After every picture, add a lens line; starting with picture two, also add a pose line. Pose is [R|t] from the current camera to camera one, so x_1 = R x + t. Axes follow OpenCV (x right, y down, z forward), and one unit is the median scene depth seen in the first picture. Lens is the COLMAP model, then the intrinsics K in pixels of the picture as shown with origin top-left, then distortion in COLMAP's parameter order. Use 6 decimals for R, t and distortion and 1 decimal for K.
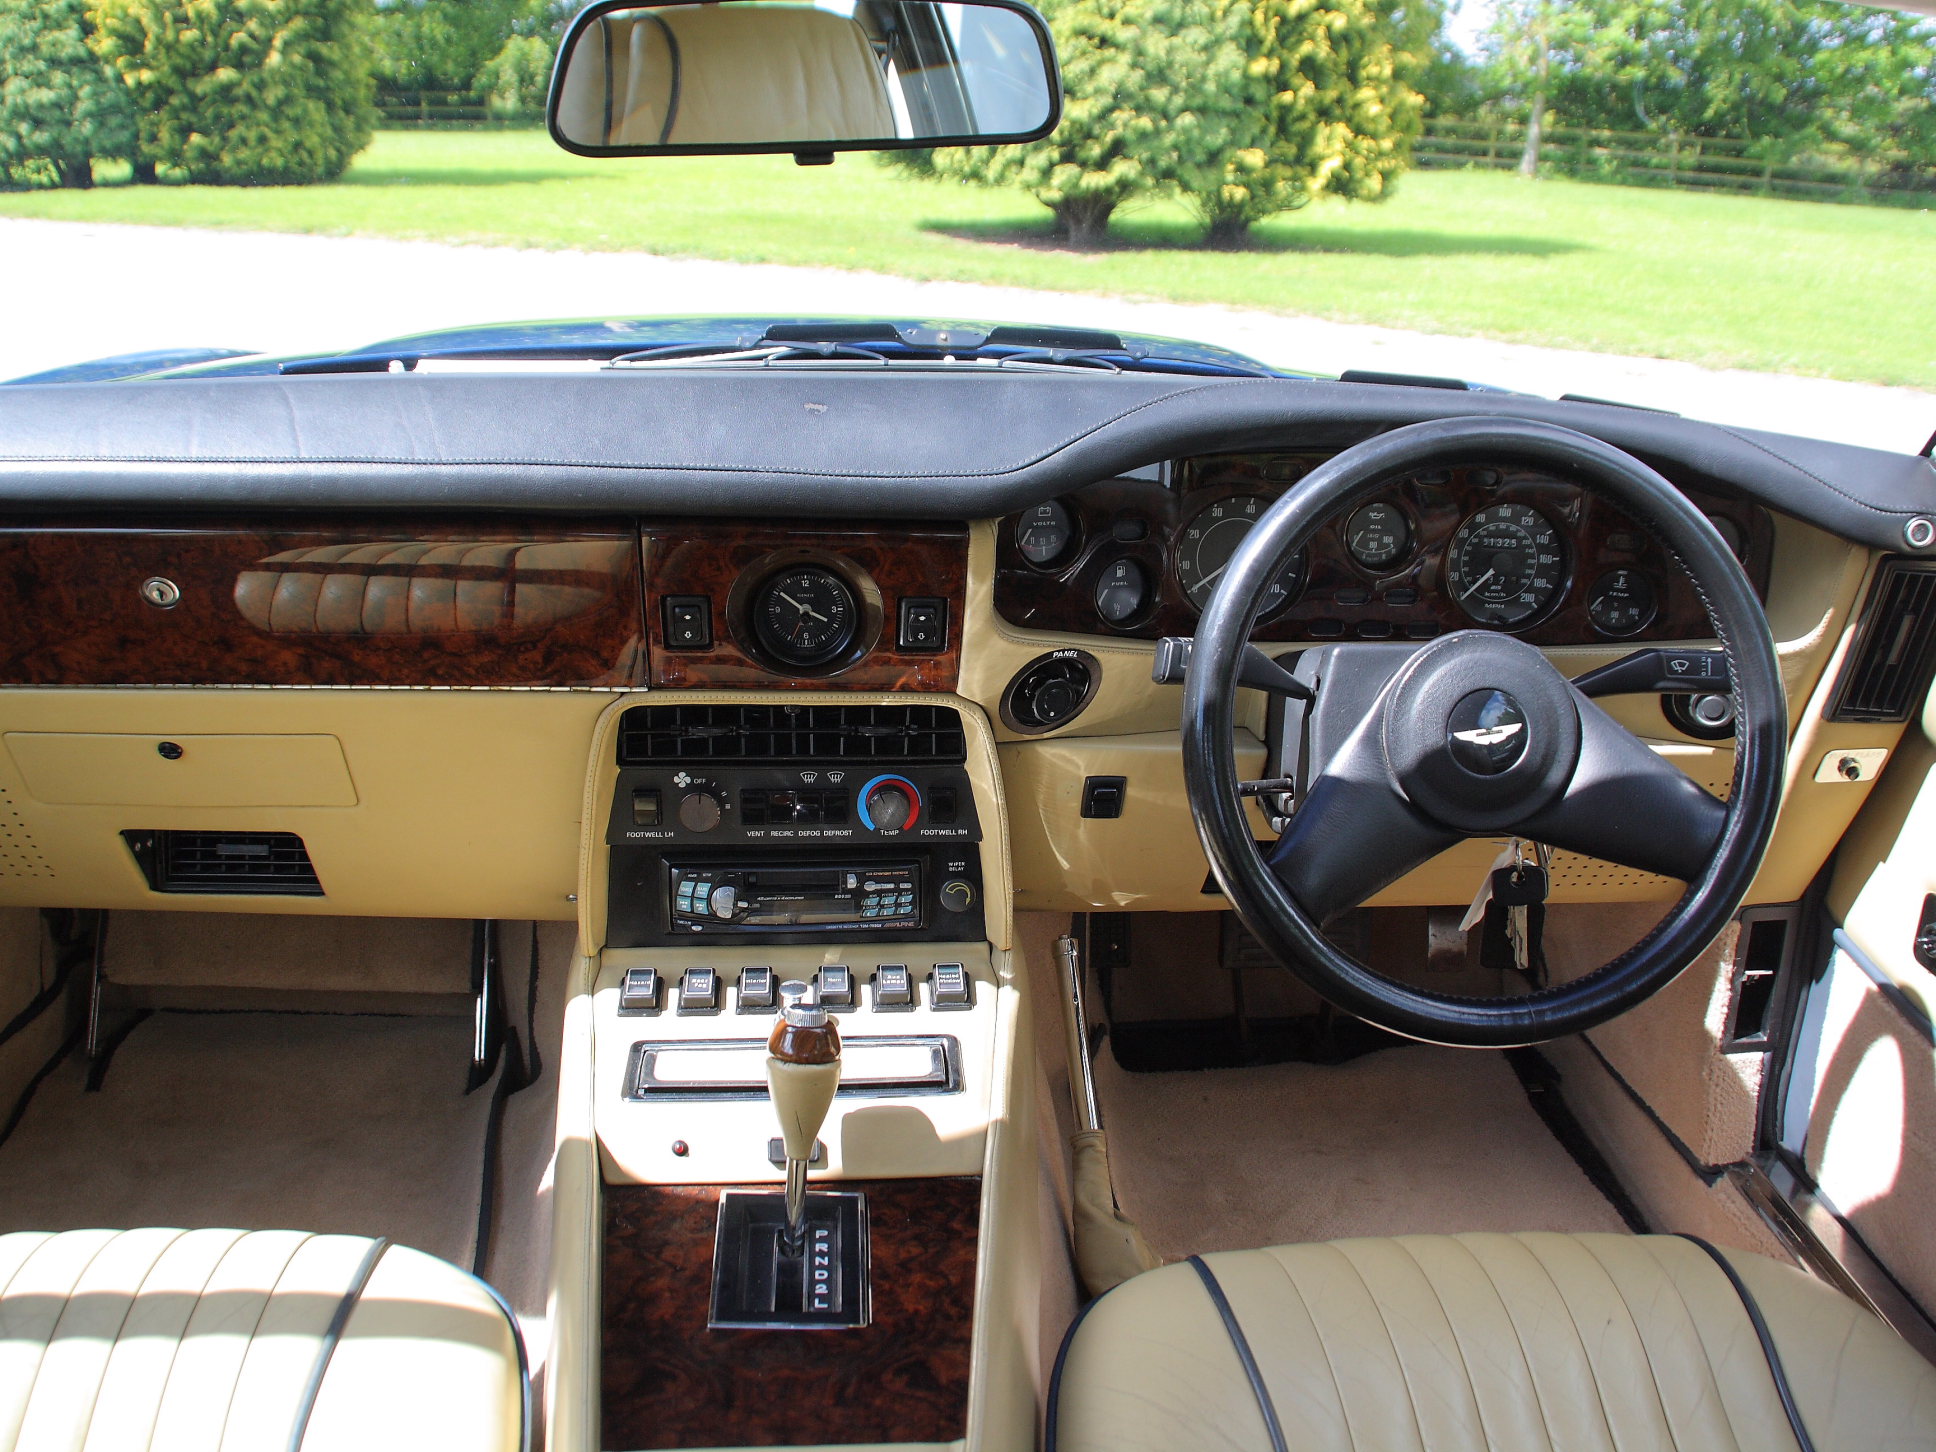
lens RADIAL K [[1798.0, 0, 982.8], [0, 1798.0, 708.4], [0, 0, 1]] dist [-0.155779, 0.071529]
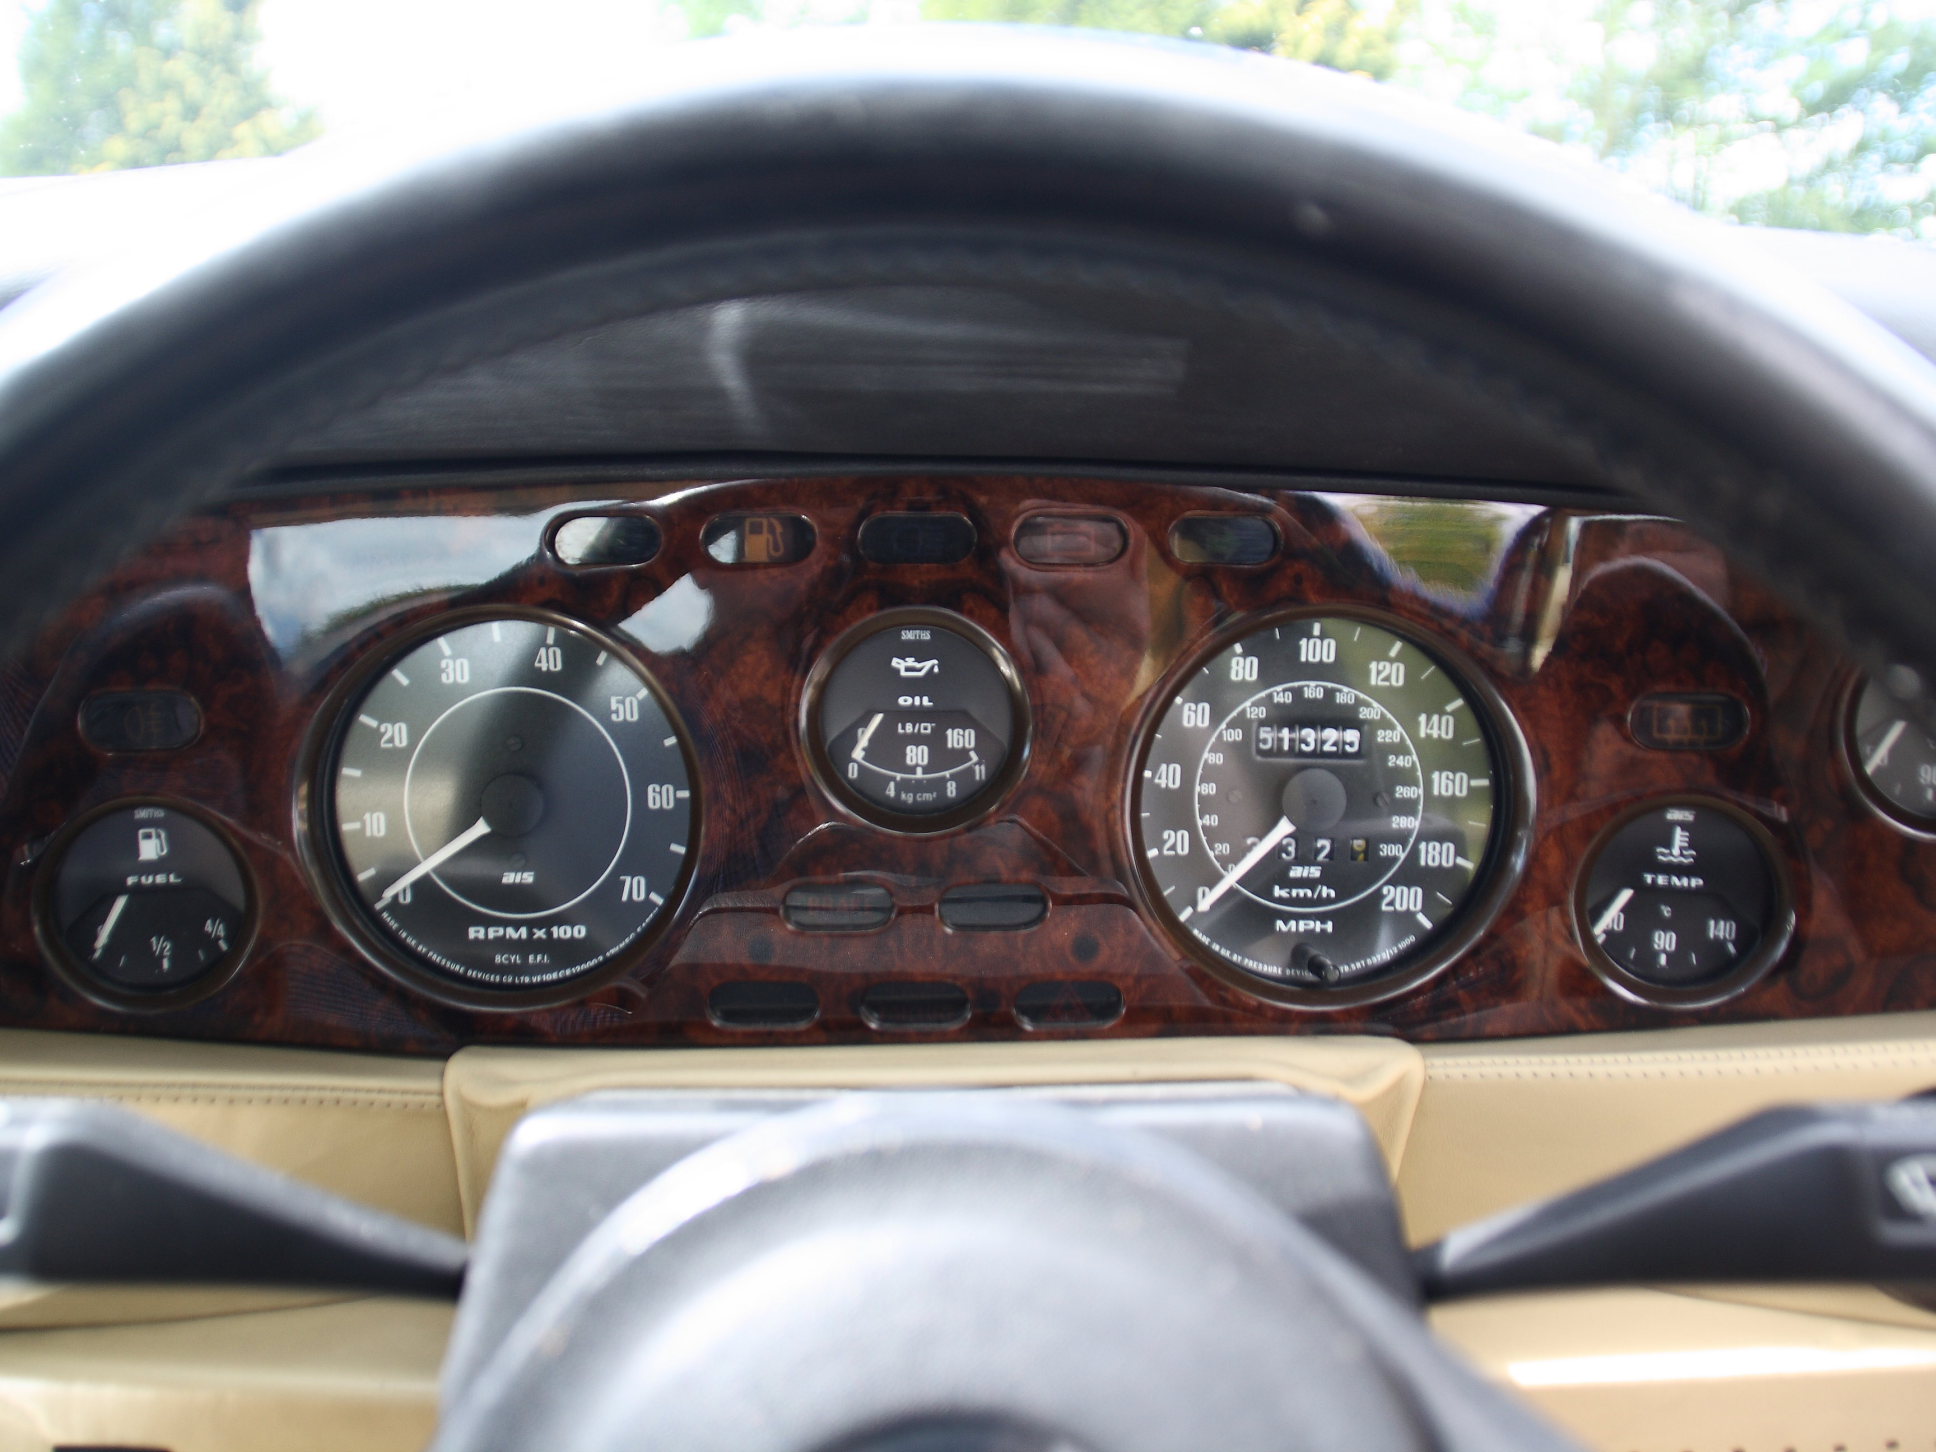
lens RADIAL K [[1798.0, 0, 949.2], [0, 1798.0, 711.6], [0, 0, 1]] dist [-0.155779, 0.071529]
pose [[0.997928, -0.021945, -0.060484, 0.246364], [0.012179, 0.987471, -0.157329, -0.046182], [0.063179, 0.156266, 0.985692, 0.663167]]
